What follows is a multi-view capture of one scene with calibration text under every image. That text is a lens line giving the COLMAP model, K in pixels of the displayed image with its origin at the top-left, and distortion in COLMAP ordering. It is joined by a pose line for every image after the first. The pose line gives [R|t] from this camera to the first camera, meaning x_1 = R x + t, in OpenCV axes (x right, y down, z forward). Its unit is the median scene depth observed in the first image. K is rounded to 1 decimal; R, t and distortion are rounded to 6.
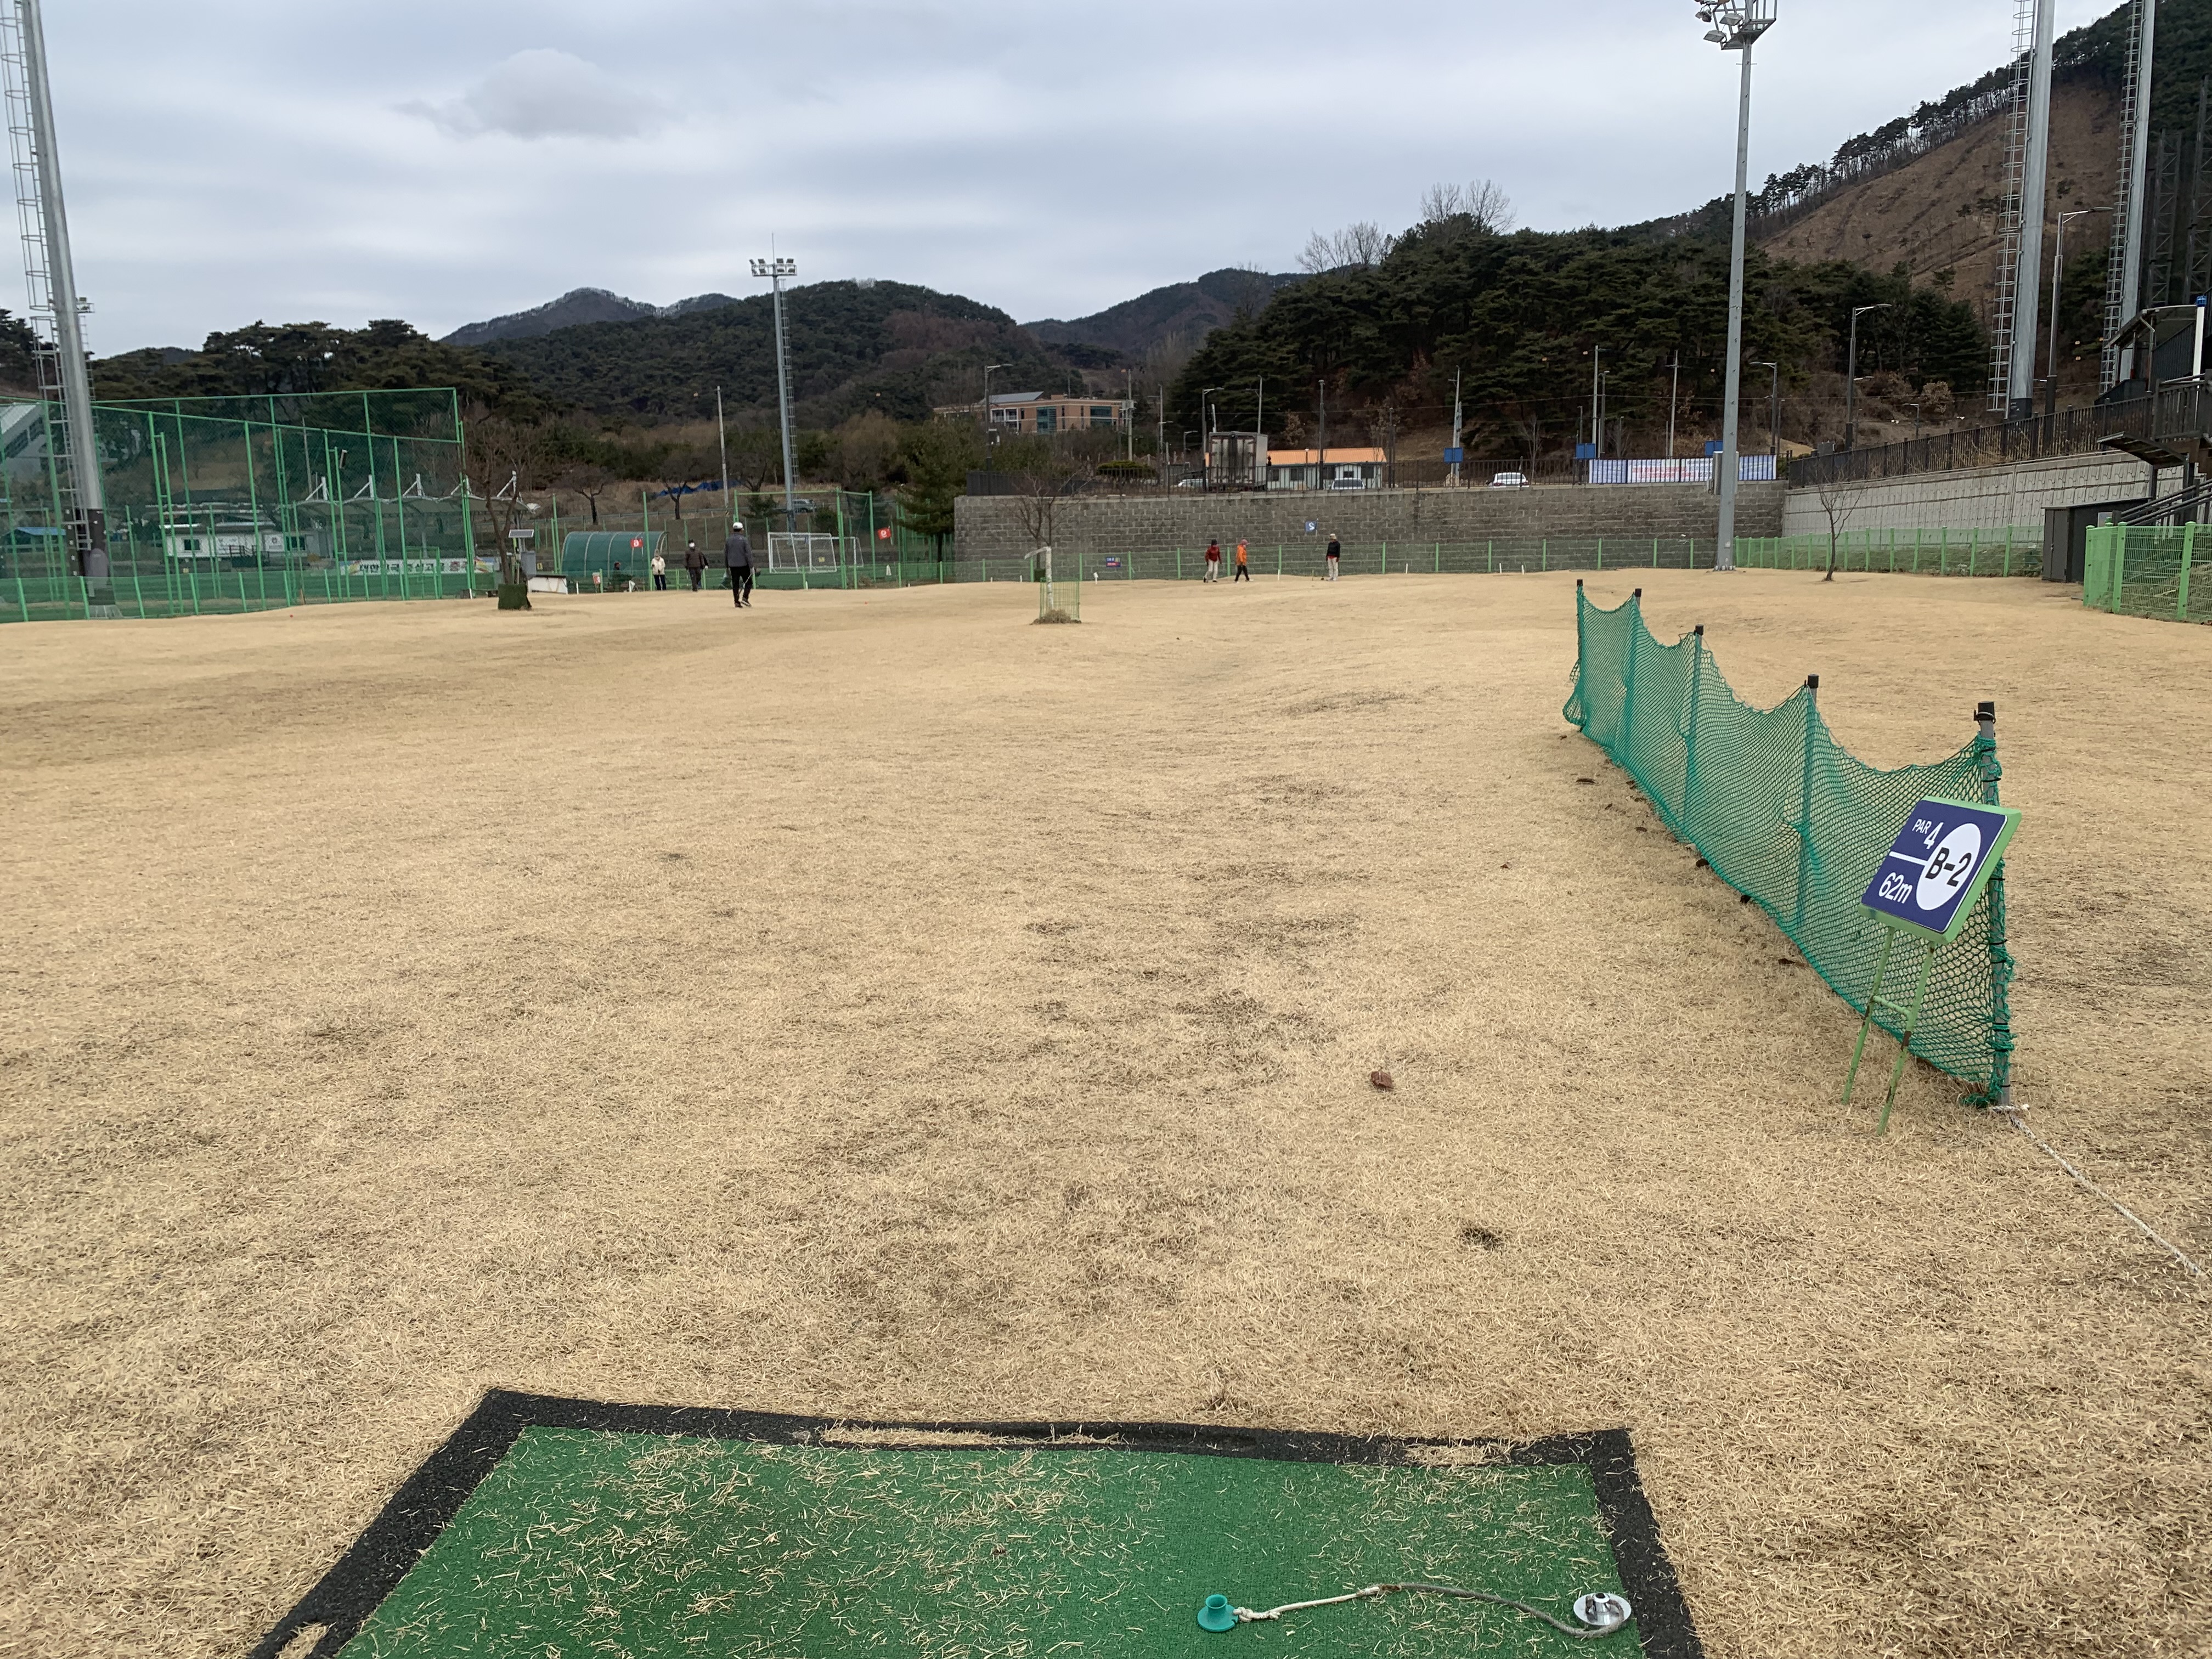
lens RADIAL K [[1647.1, 0, 1147.0], [0, 1647.1, 832.1], [0, 0, 1]] dist [0.014285, -0.024982]
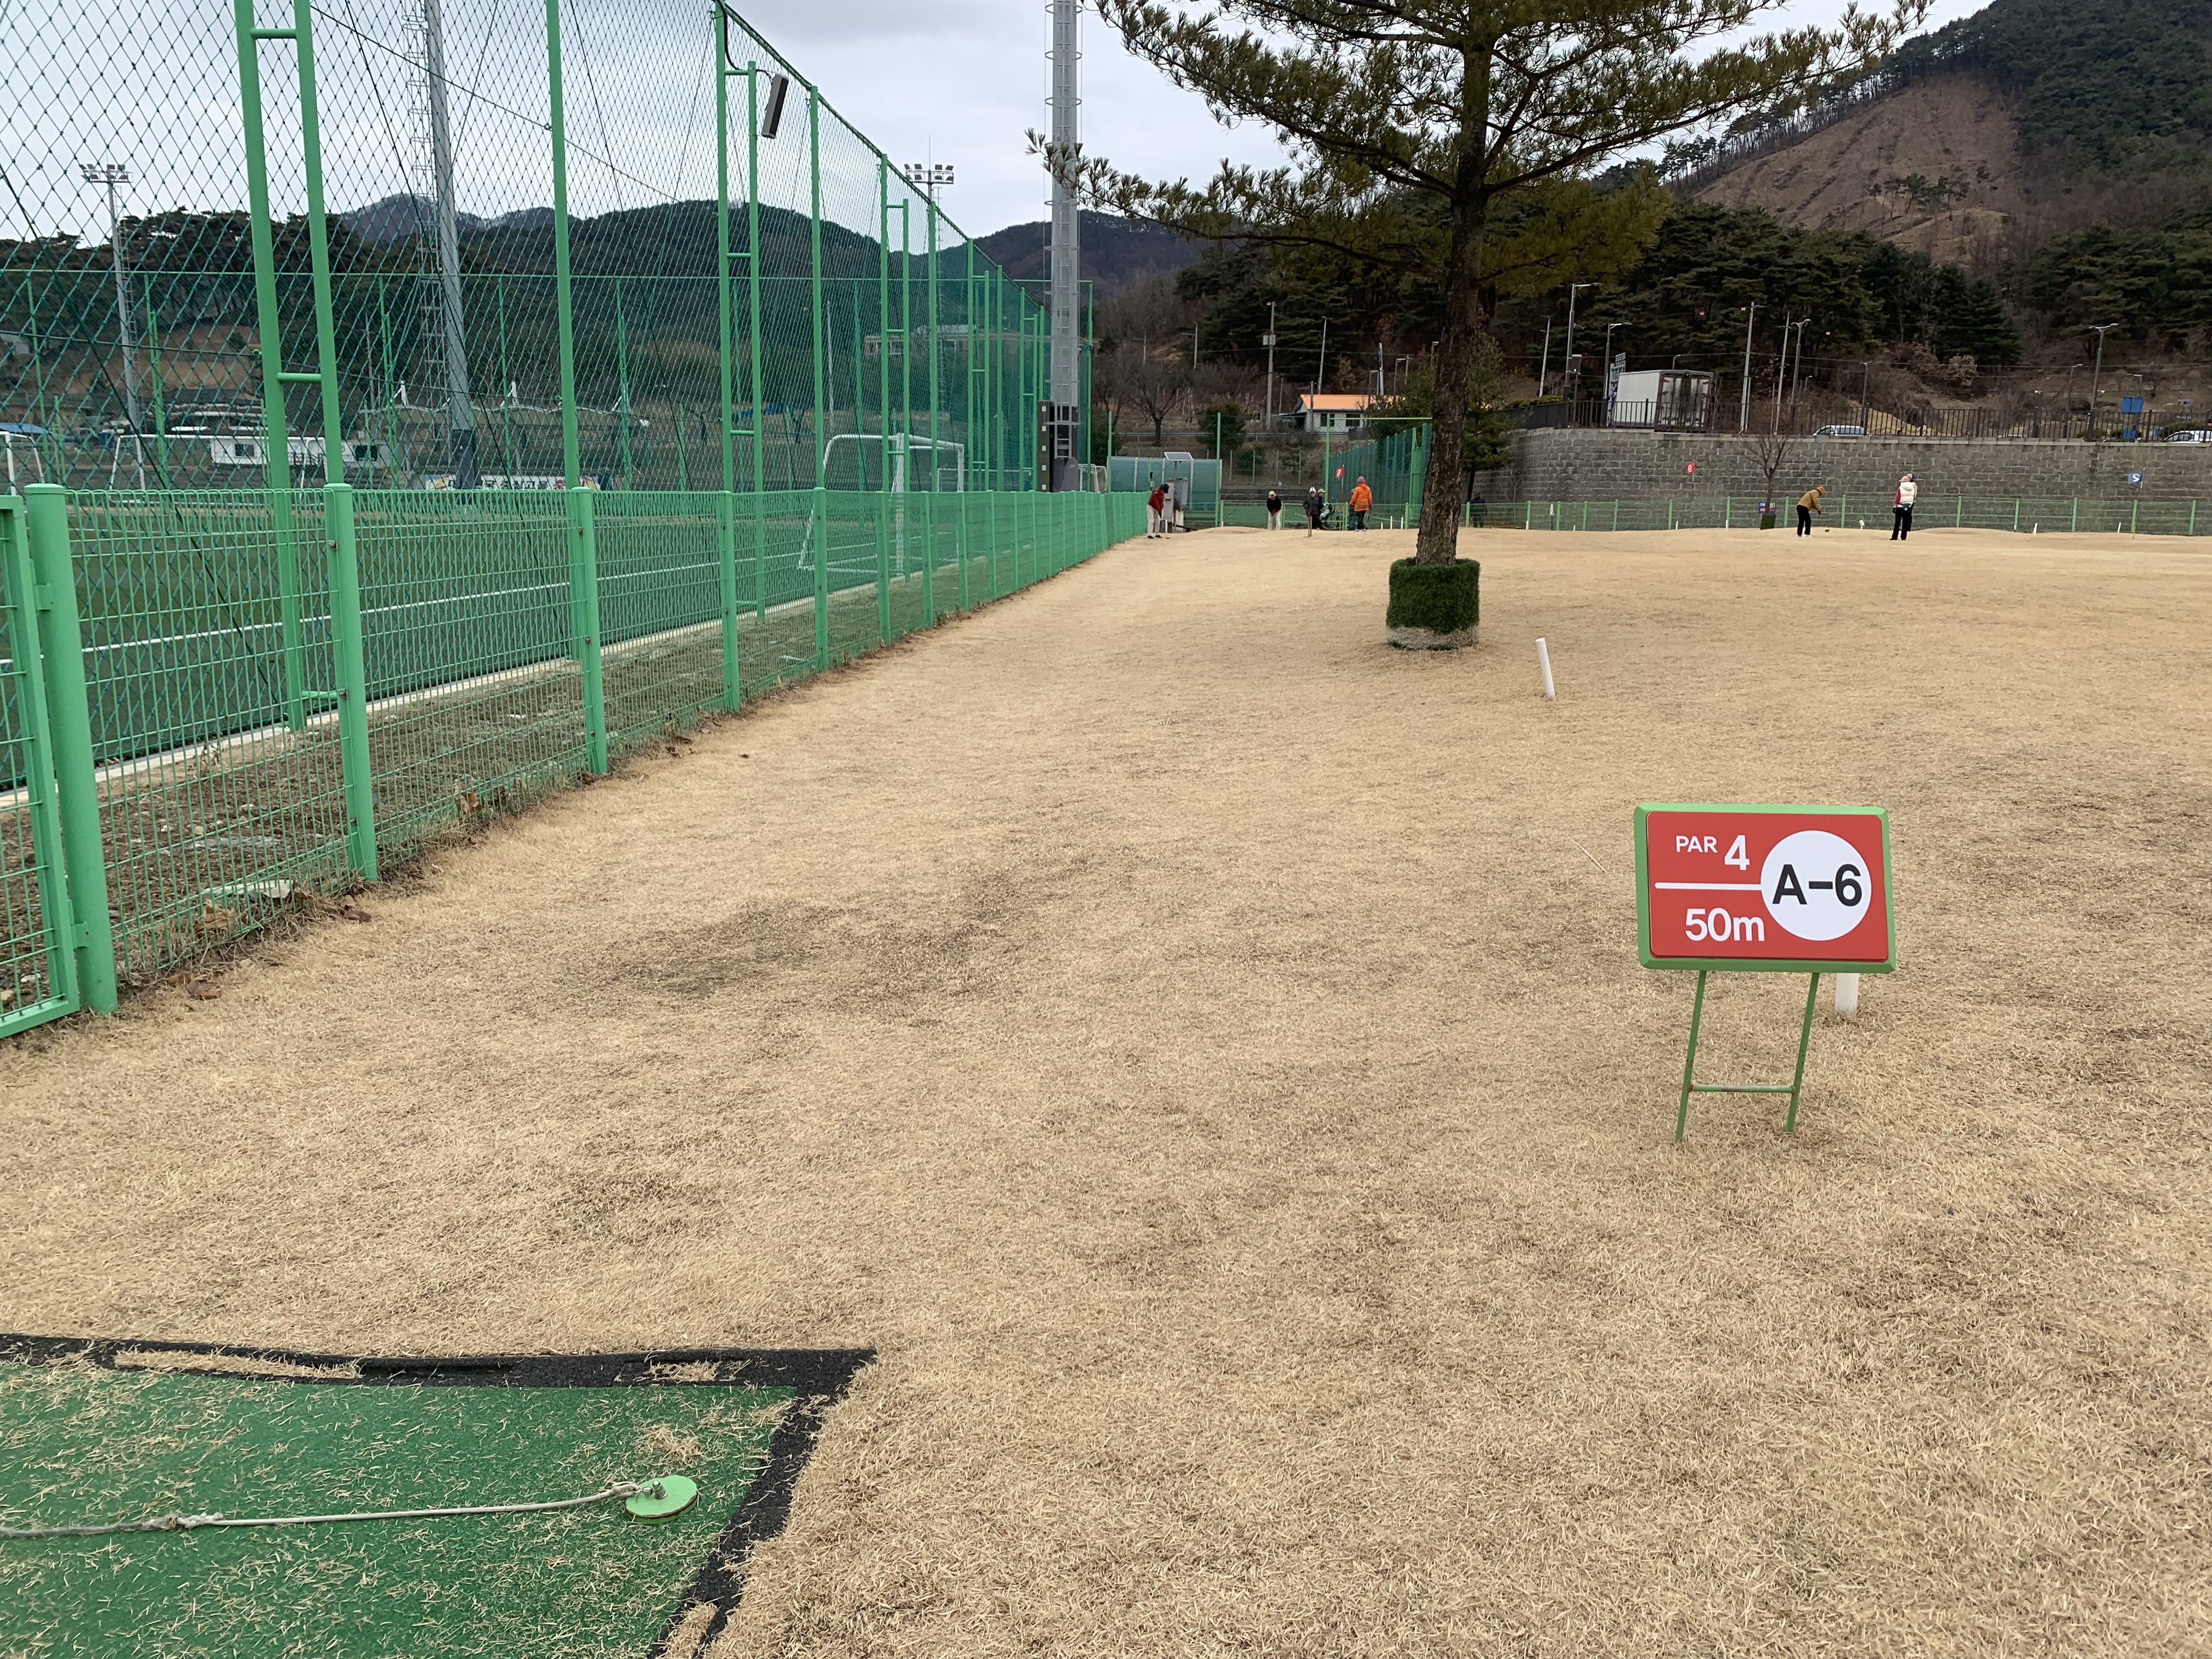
lens RADIAL K [[1648.0, 0, 1170.7], [0, 1648.0, 825.9], [0, 0, 1]] dist [0.007218, -0.013702]
pose [[0.994129, 0.014393, 0.107242, -0.112303], [-0.017423, 0.999473, 0.027372, -0.001965], [-0.106792, -0.029080, 0.993856, 0.031966]]
